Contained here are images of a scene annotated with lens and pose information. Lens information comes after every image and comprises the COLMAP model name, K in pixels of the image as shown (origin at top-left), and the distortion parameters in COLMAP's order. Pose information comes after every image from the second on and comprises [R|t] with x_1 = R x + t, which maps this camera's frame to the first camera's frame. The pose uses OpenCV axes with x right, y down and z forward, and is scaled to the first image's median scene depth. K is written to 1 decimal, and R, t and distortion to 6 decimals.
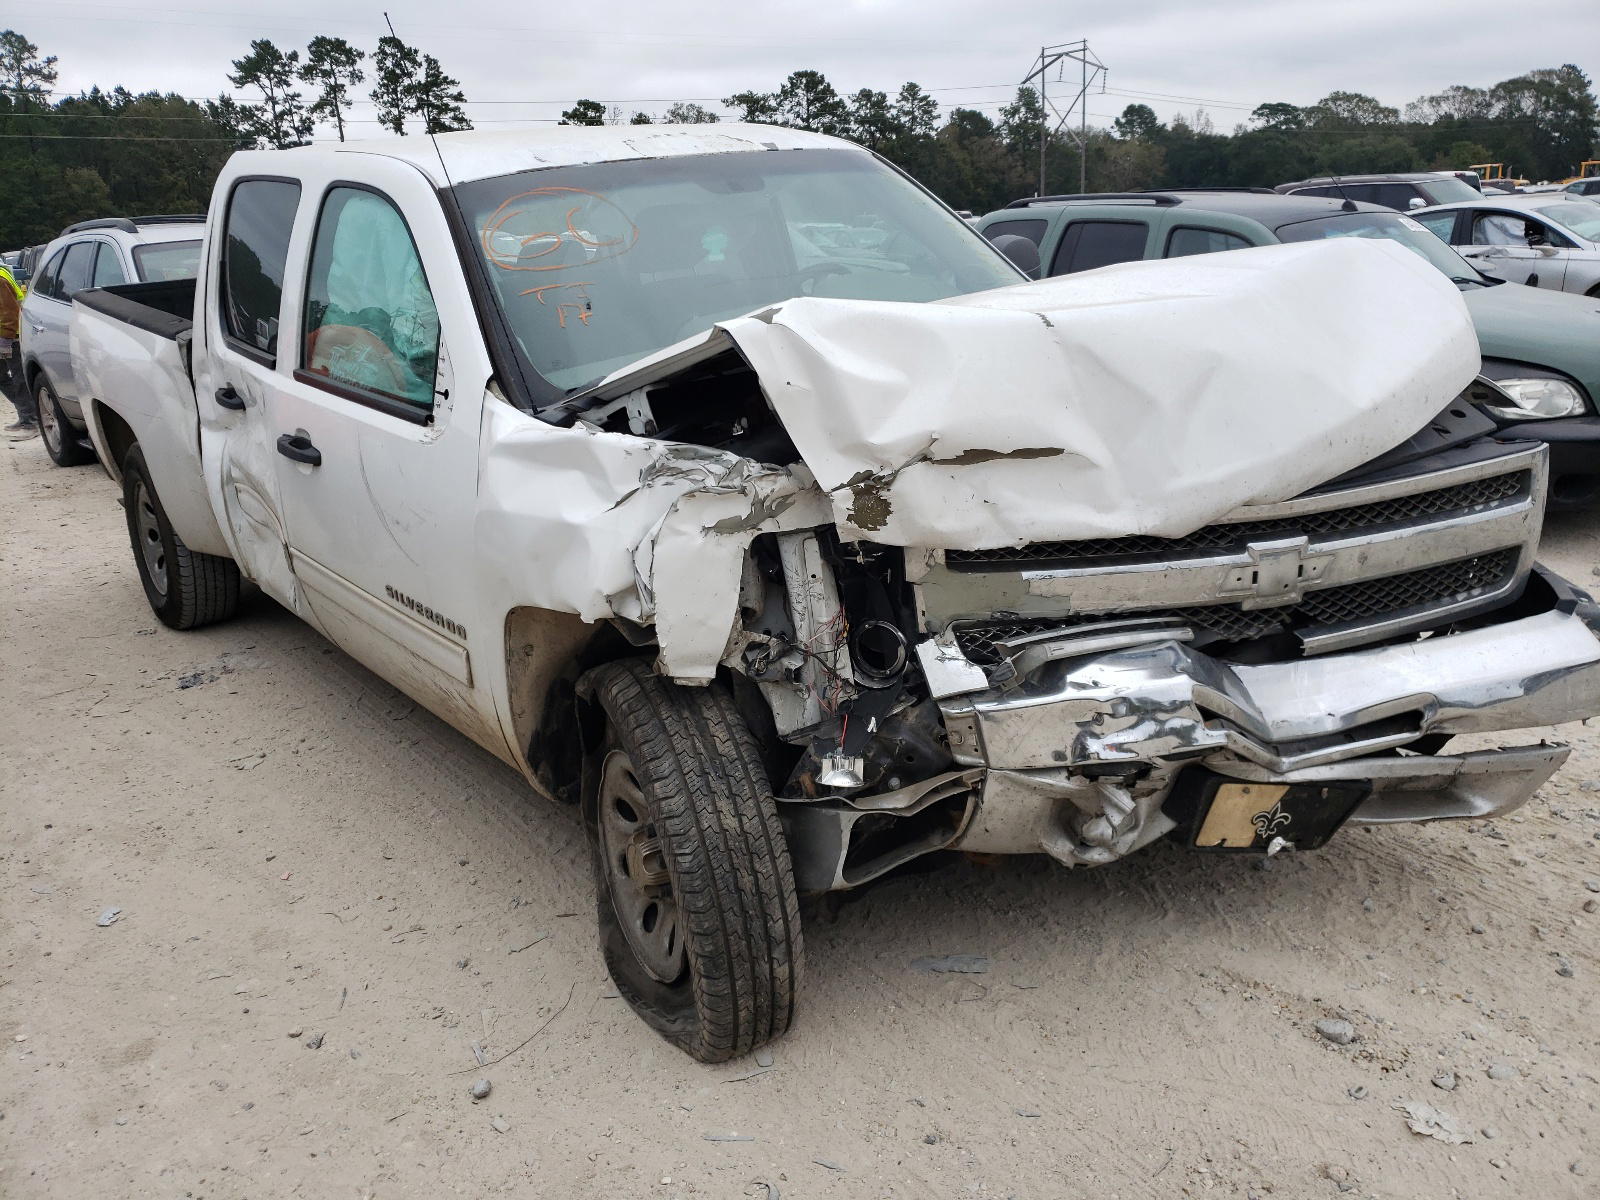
lens RADIAL K [[1198.0, 0, 800.0], [0, 1198.0, 600.0], [0, 0, 1]] dist [0.023631, -0.004000]
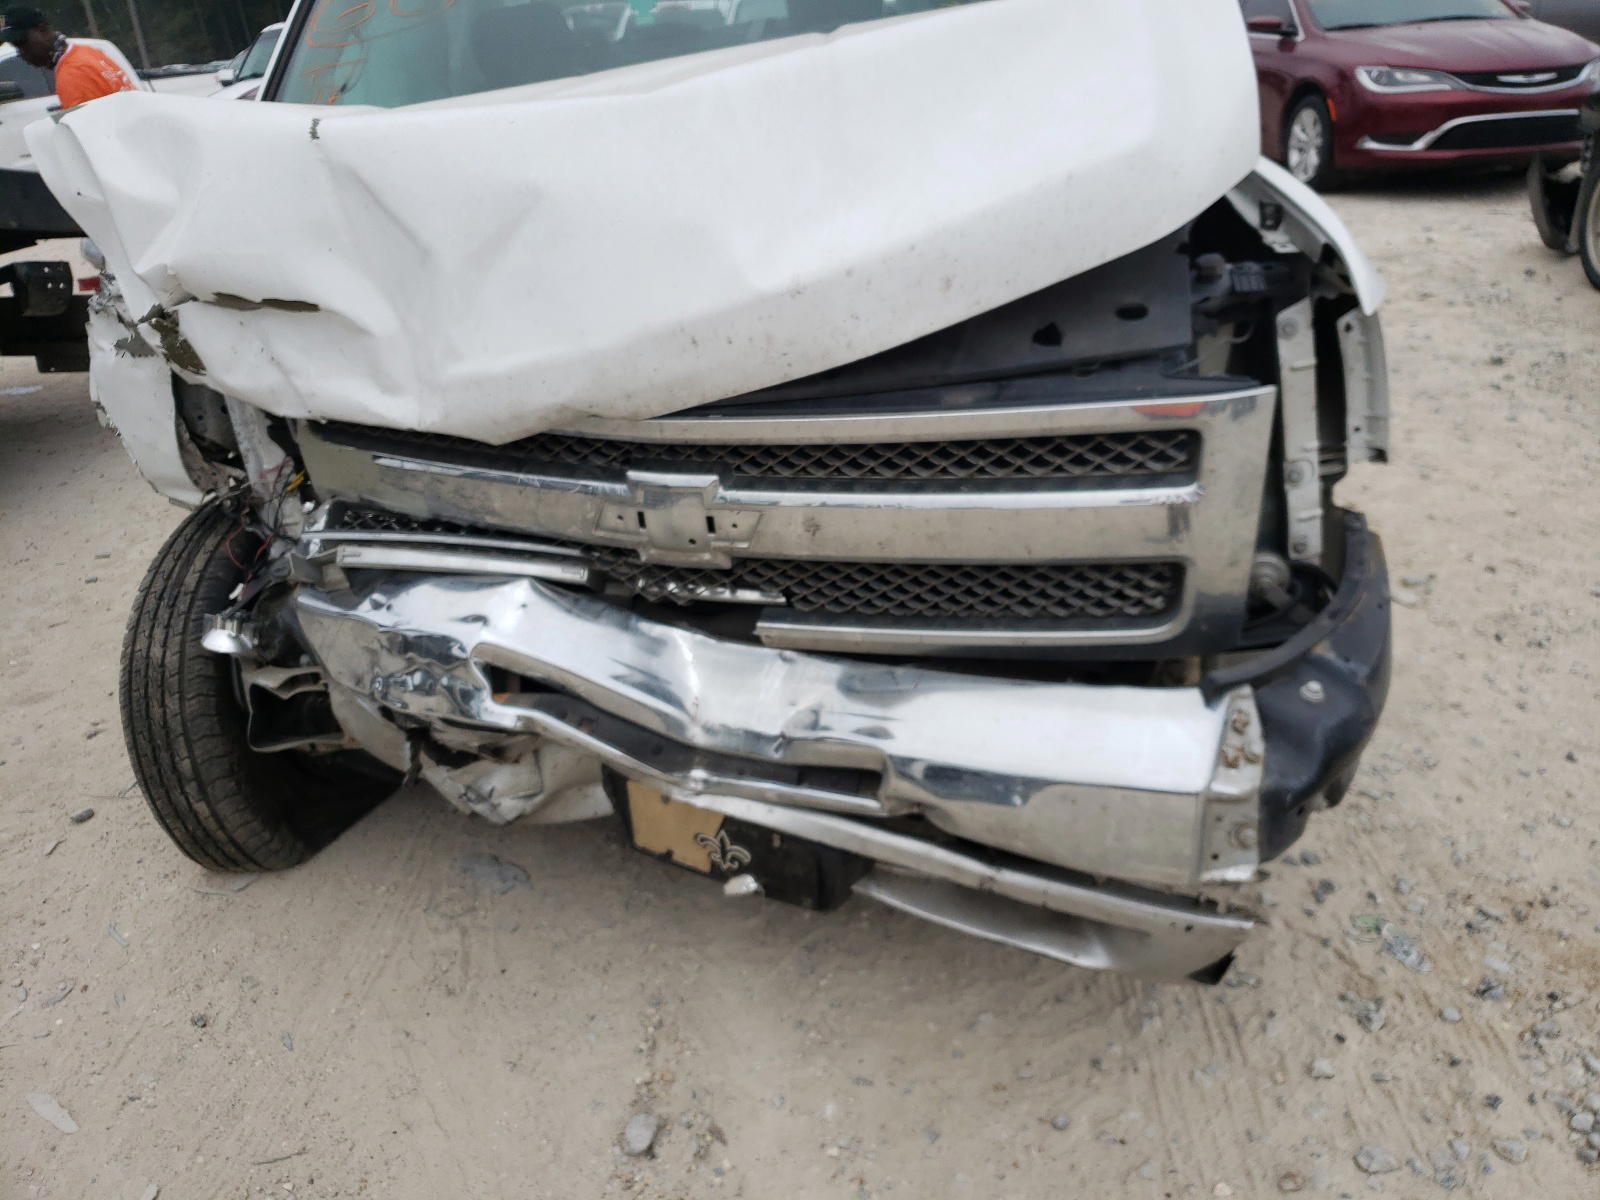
lens RADIAL K [[1198.0, 0, 800.0], [0, 1198.0, 600.0], [0, 0, 1]] dist [0.023631, -0.004000]
pose [[0.795851, 0.243282, -0.554468, 0.909471], [-0.138355, 0.964571, 0.224635, -0.153659], [0.589473, -0.102063, 0.801314, 0.518529]]
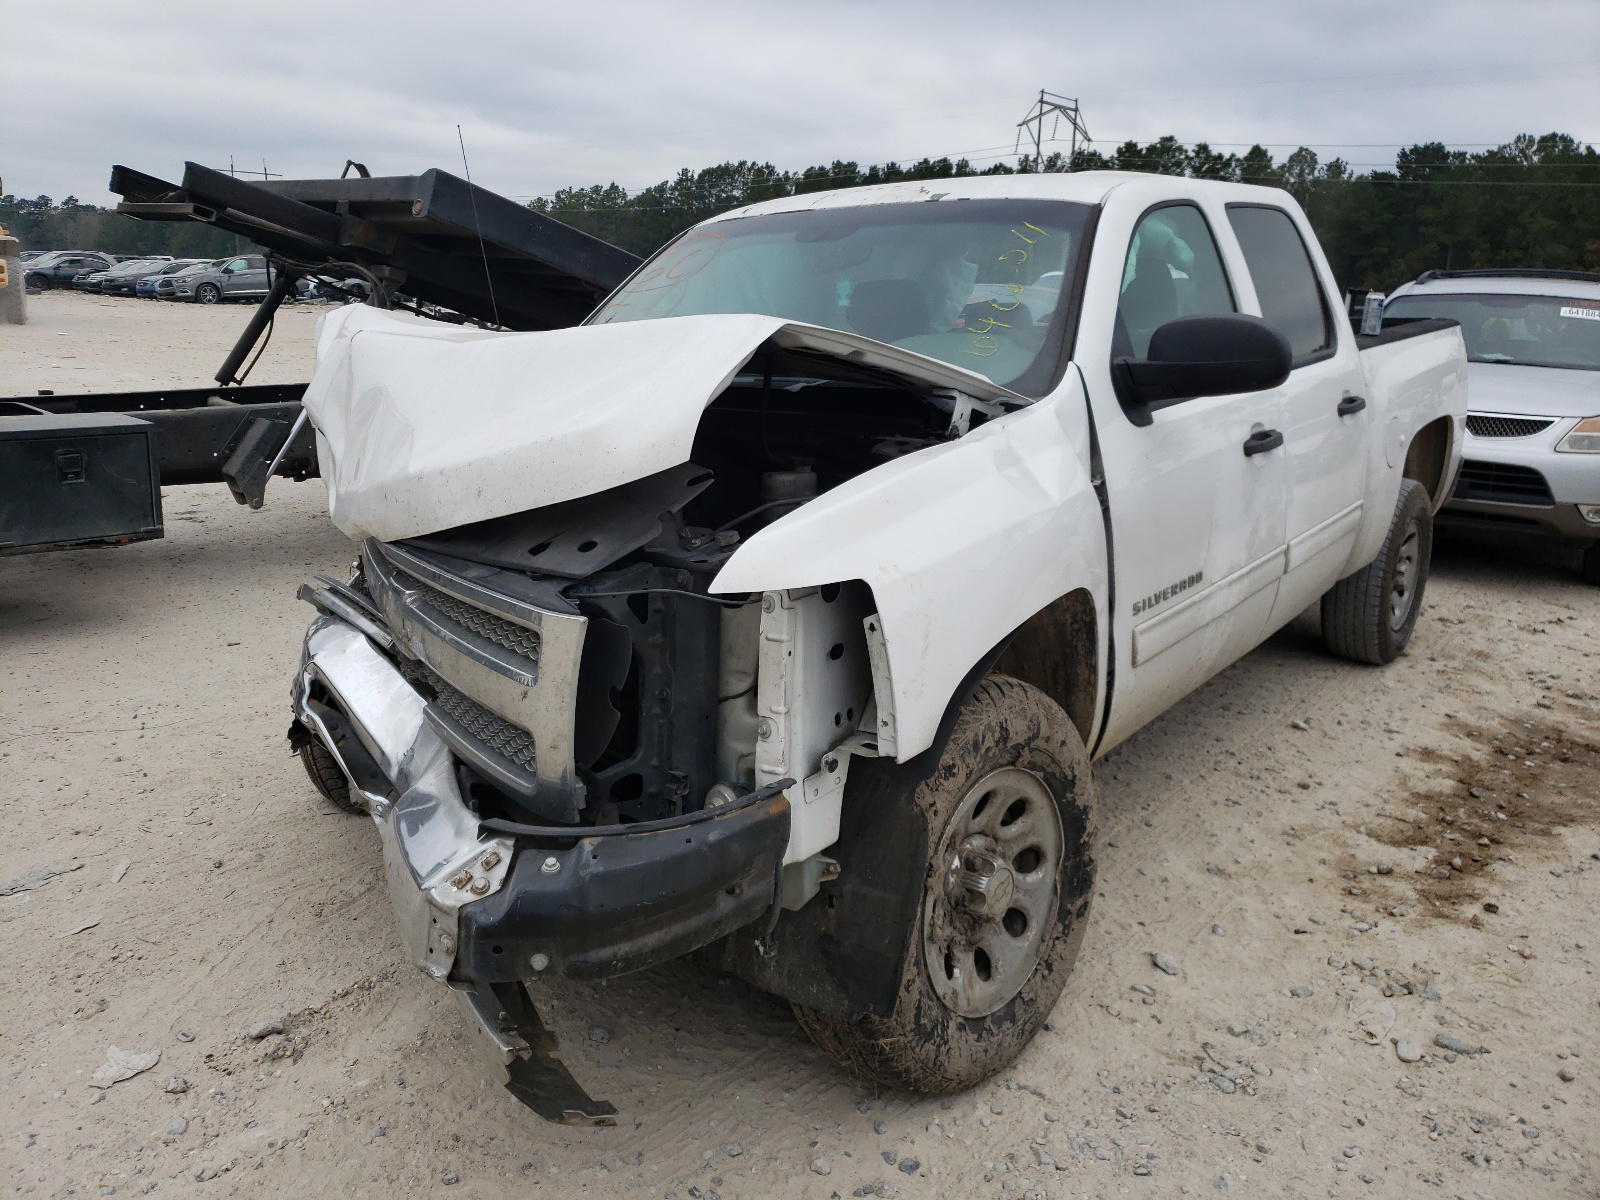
lens RADIAL K [[1198.0, 0, 800.0], [0, 1198.0, 600.0], [0, 0, 1]] dist [0.023631, -0.004000]
pose [[0.230729, 0.303292, -0.924542, 1.512852], [-0.331849, 0.917739, 0.218244, -0.393168], [0.914681, 0.256453, 0.312396, 1.060689]]
